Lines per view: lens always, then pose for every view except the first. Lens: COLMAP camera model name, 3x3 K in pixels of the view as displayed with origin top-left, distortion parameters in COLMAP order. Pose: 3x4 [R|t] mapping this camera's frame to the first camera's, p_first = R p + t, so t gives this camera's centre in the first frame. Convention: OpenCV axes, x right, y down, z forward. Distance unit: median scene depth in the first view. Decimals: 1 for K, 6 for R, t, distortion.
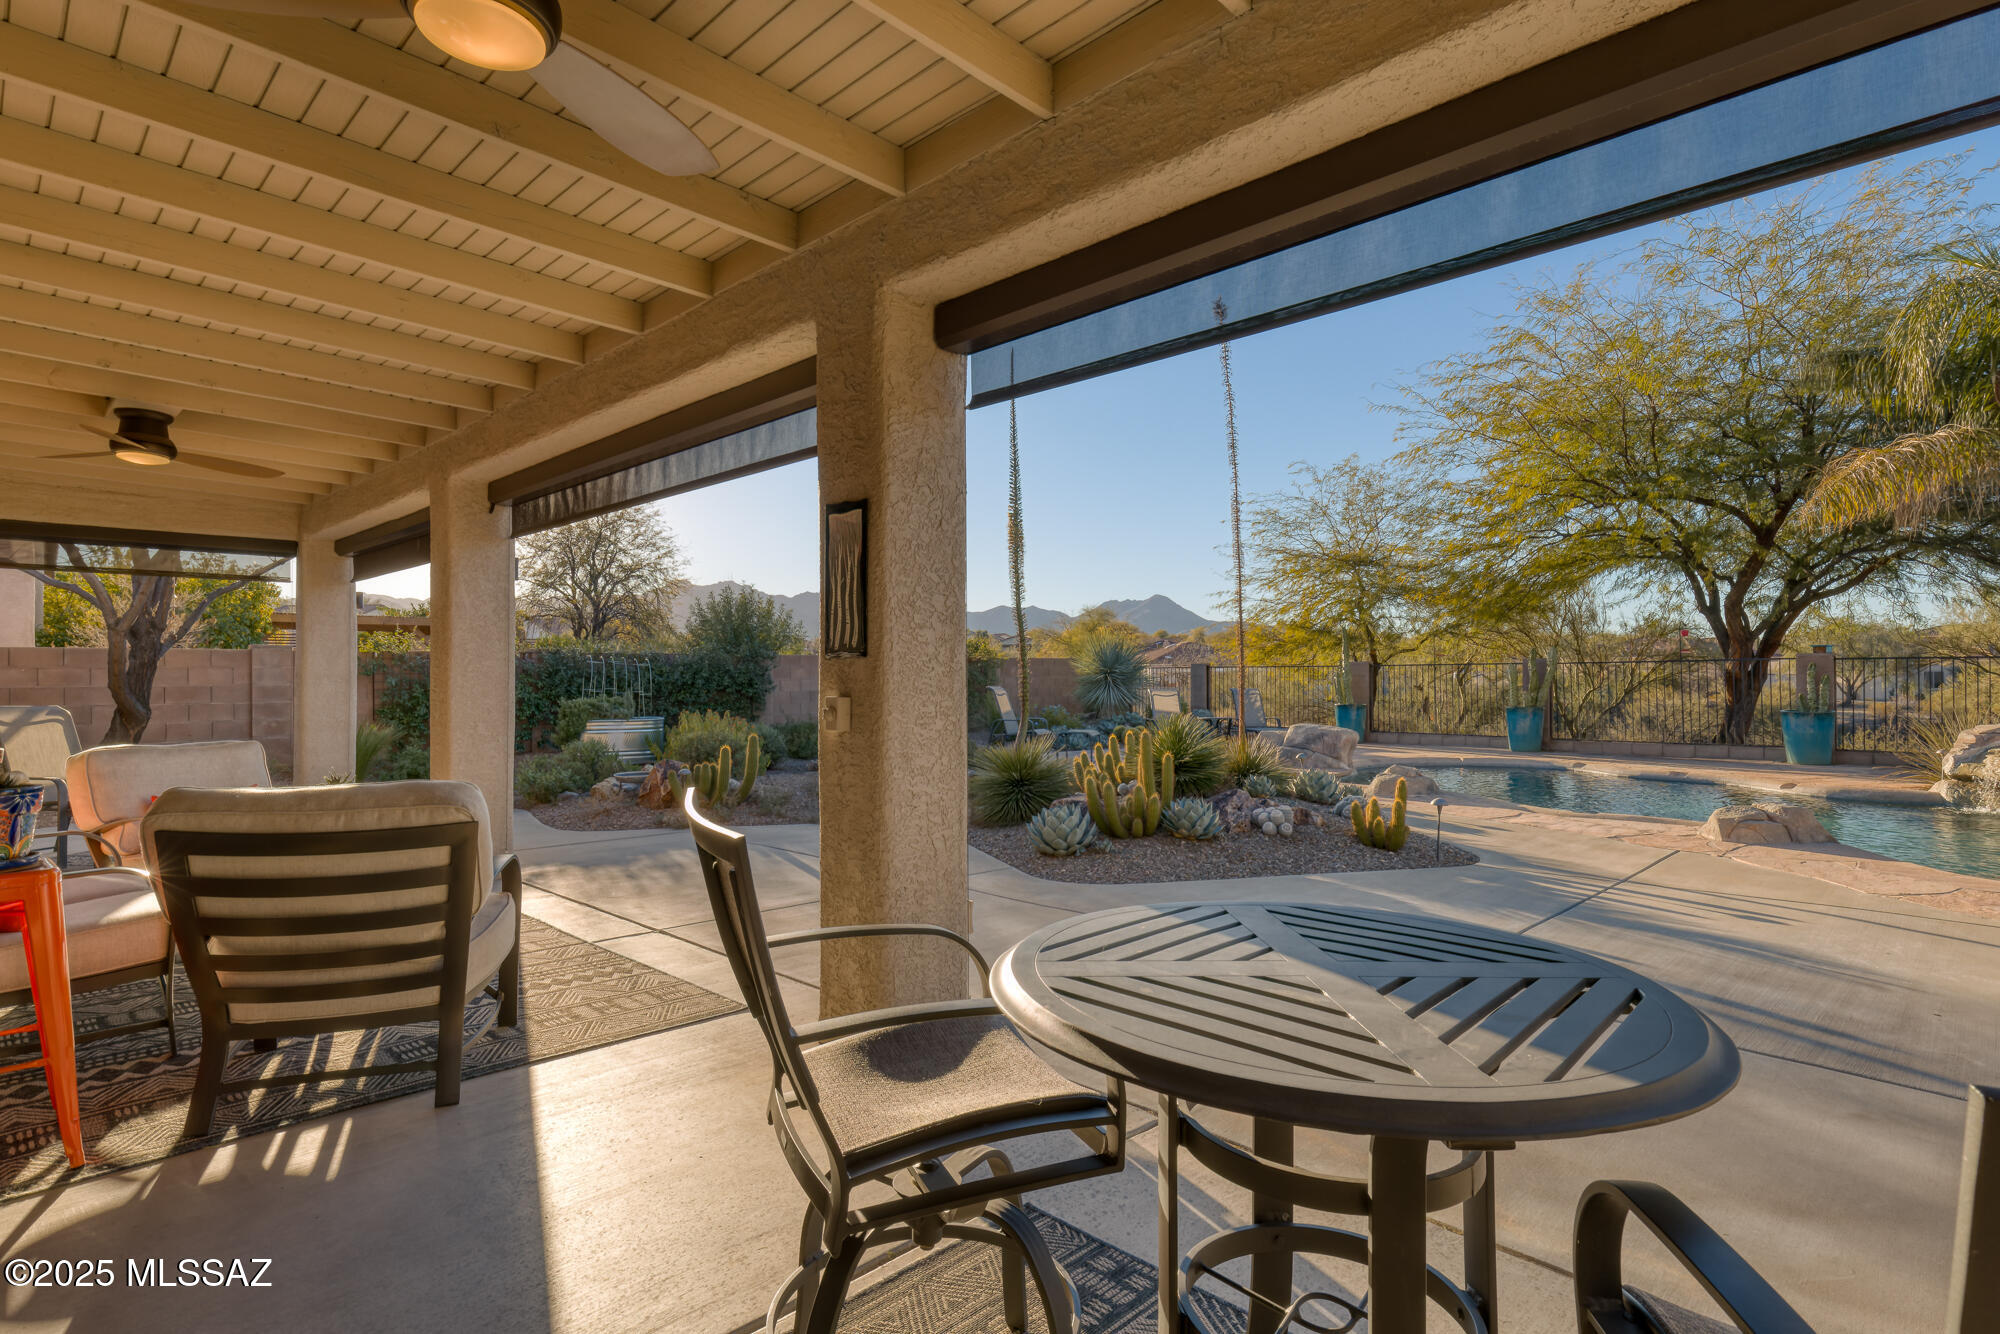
lens RADIAL K [[1001.5, 0, 1000.0], [0, 1001.5, 667.0], [0, 0, 1]] dist [0.044686, -0.011086]
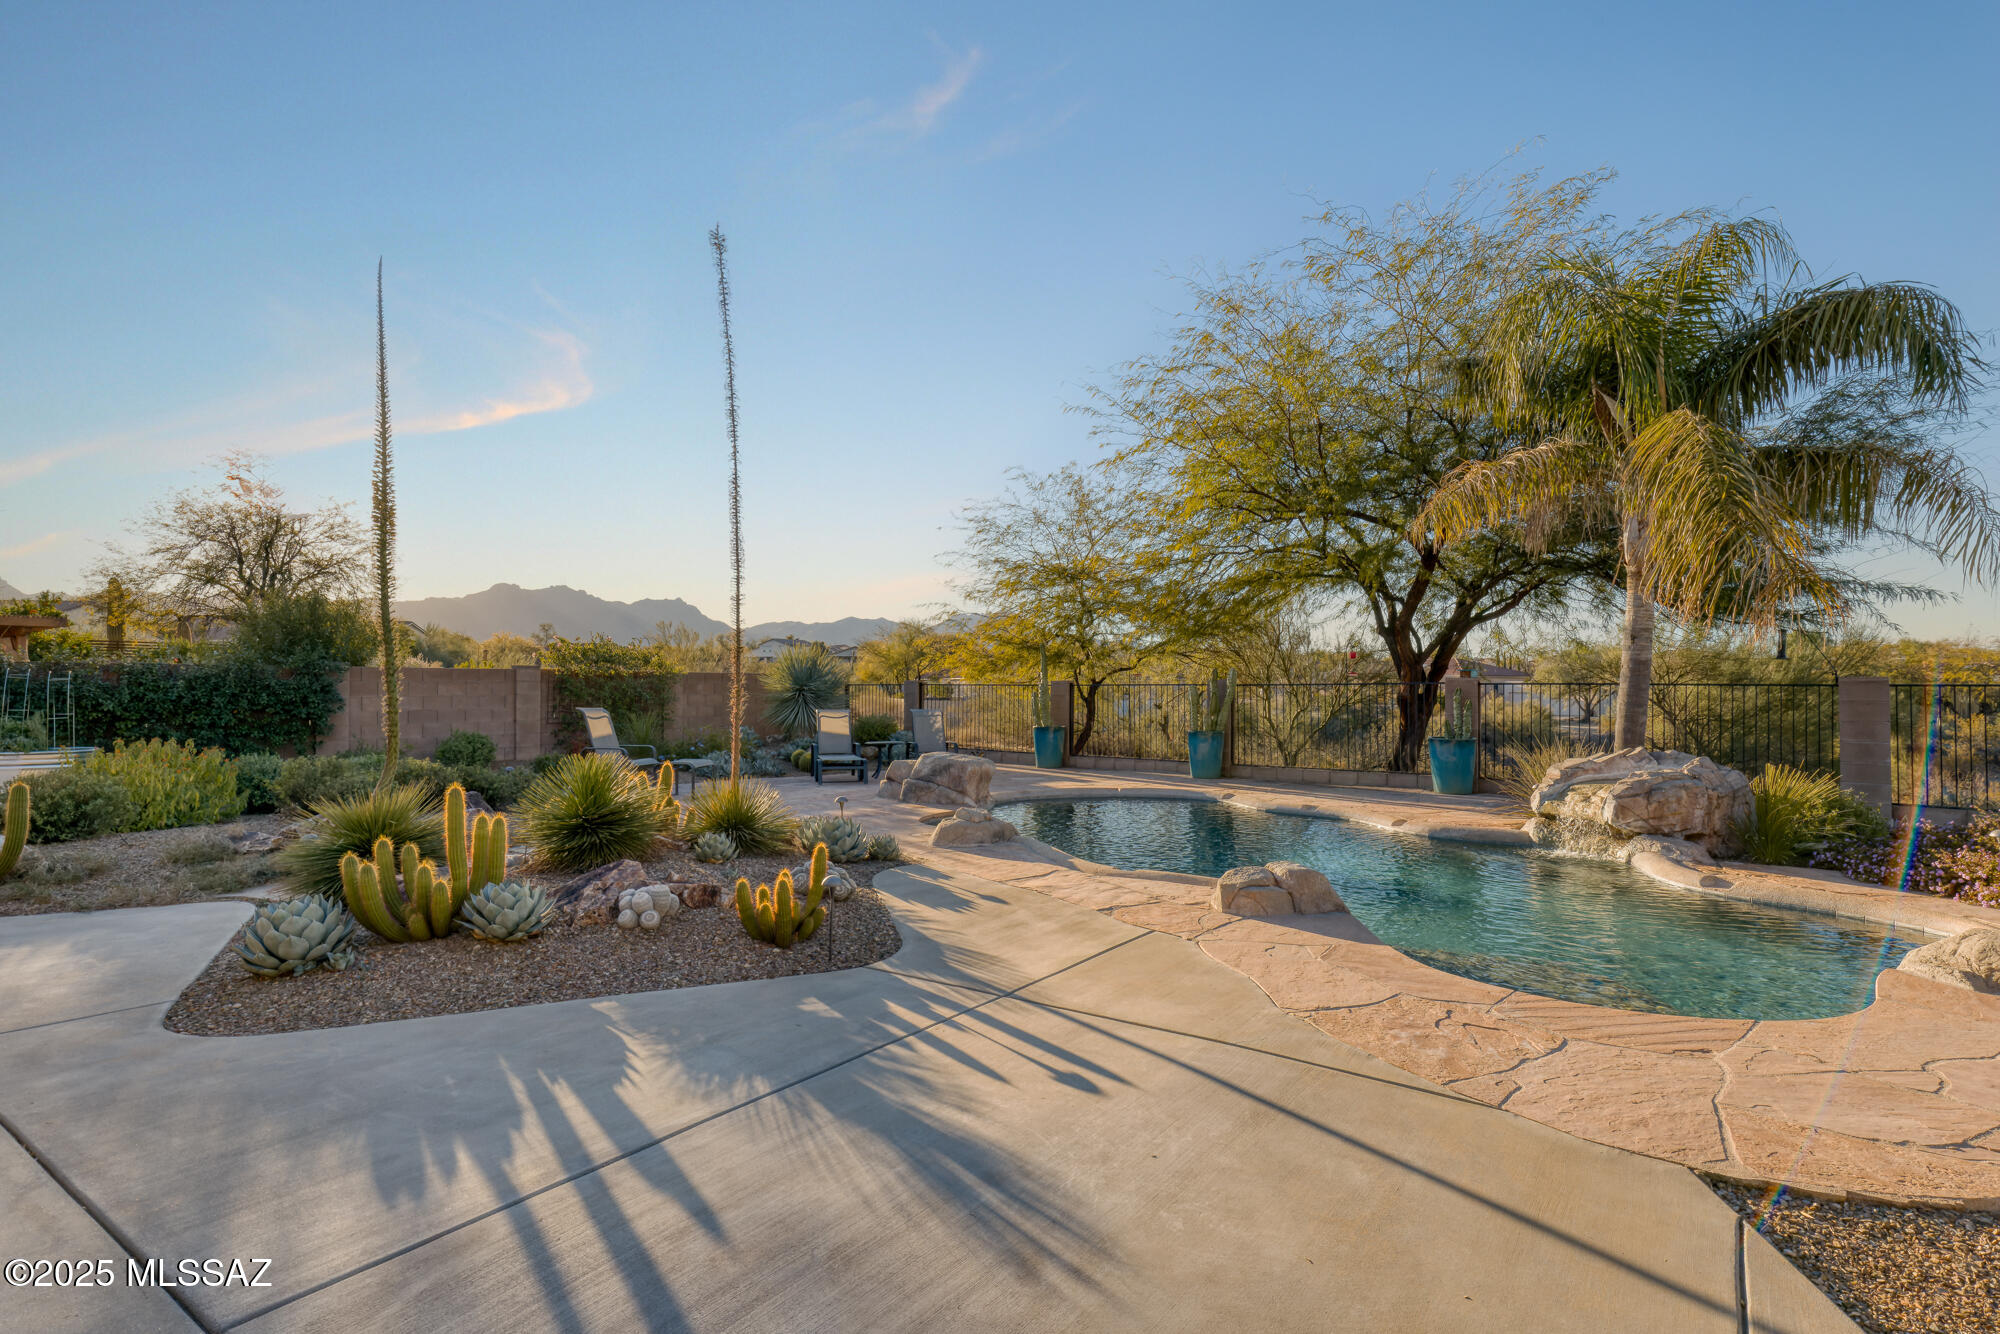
lens RADIAL K [[994.8, 0, 1000.0], [0, 994.8, 667.0], [0, 0, 1]] dist [0.044304, -0.013901]
pose [[0.989036, 0.010675, 0.147286, 0.210890], [-0.008903, 0.999880, -0.012687, -0.007008], [-0.147404, 0.011237, 0.989013, 0.121054]]
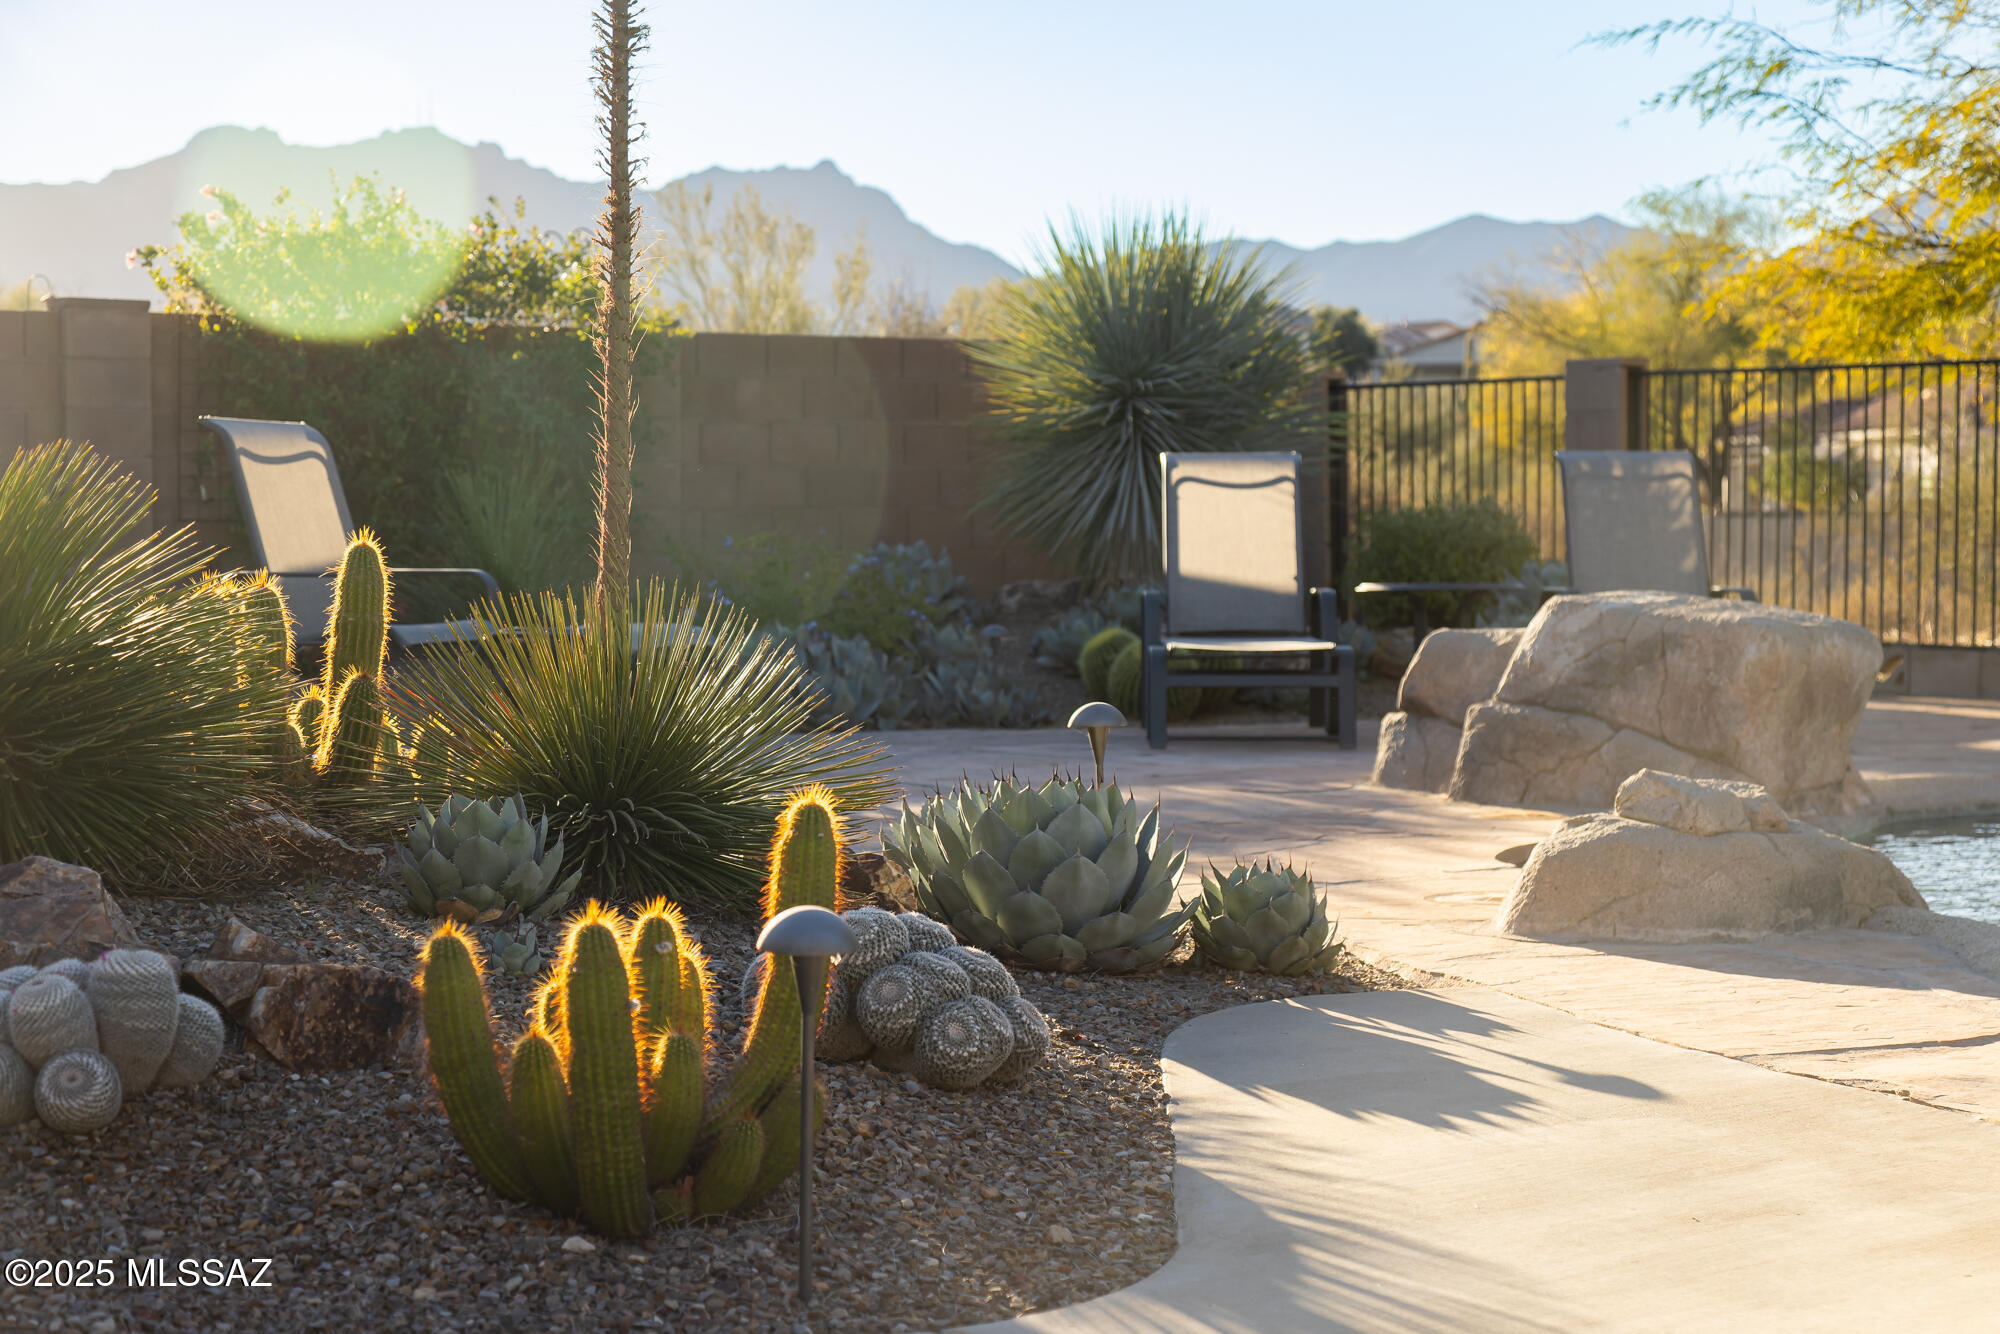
lens RADIAL K [[3956.1, 0, 1000.0], [0, 3956.1, 667.0], [0, 0, 1]] dist [-0.002921, 0.021789]
pose [[0.992682, 0.008310, -0.120471, 0.254311], [-0.002060, 0.998649, 0.051913, 0.028462], [0.120739, -0.051285, 0.991359, 0.185950]]
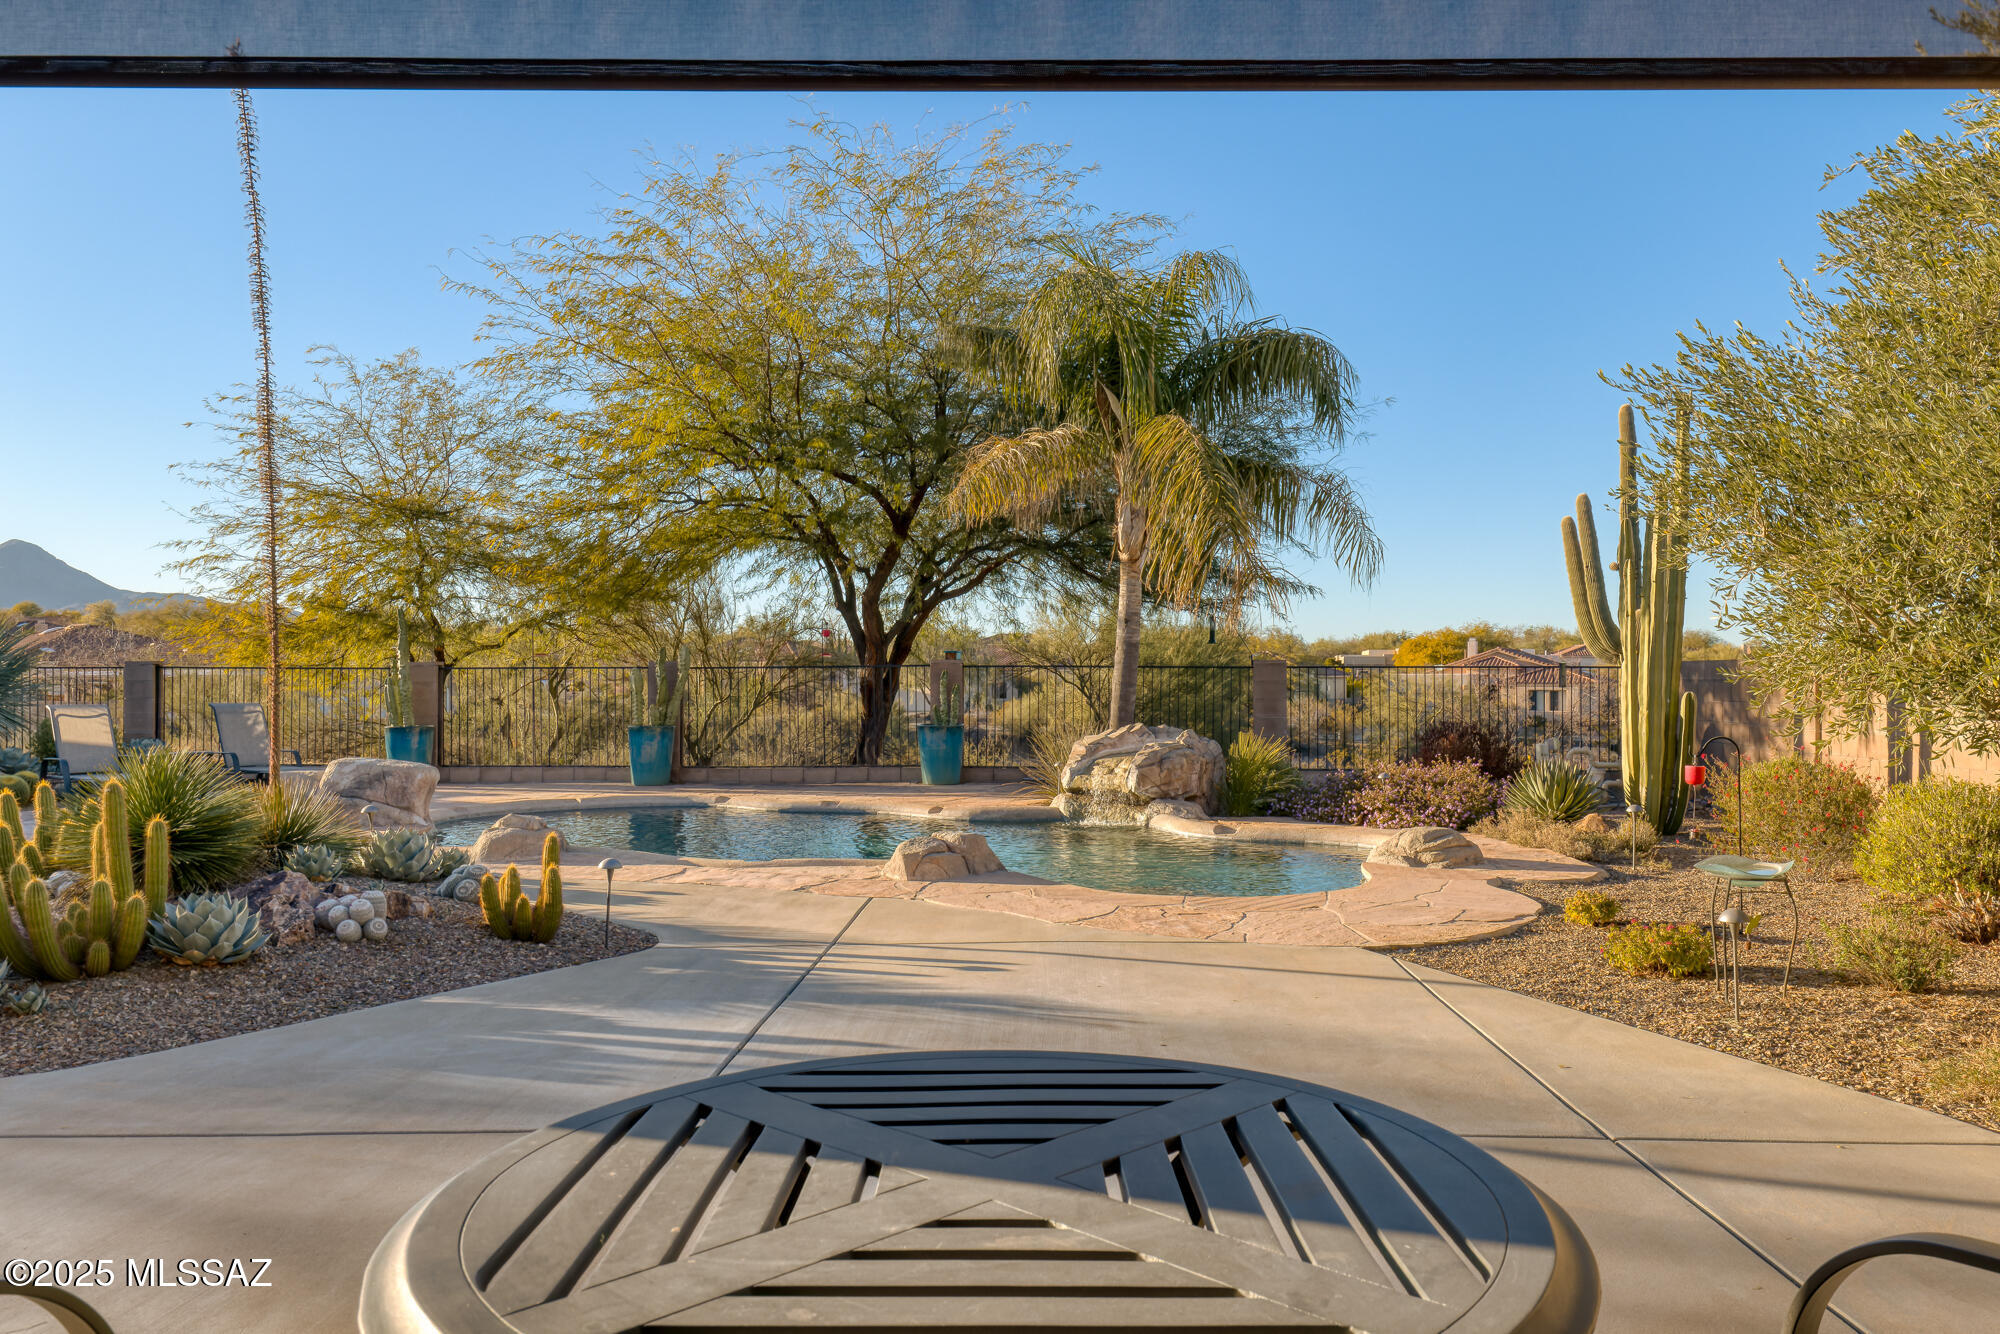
lens RADIAL K [[1444.2, 0, 1049.7], [0, 1444.2, 683.8], [0, 0, 1]] dist [0.002589, -0.003396]
pose [[0.712544, 0.004175, 0.701615, -0.022900], [-0.010156, 0.999939, 0.004364, 0.001005], [-0.701554, -0.010235, 0.712543, 0.036995]]
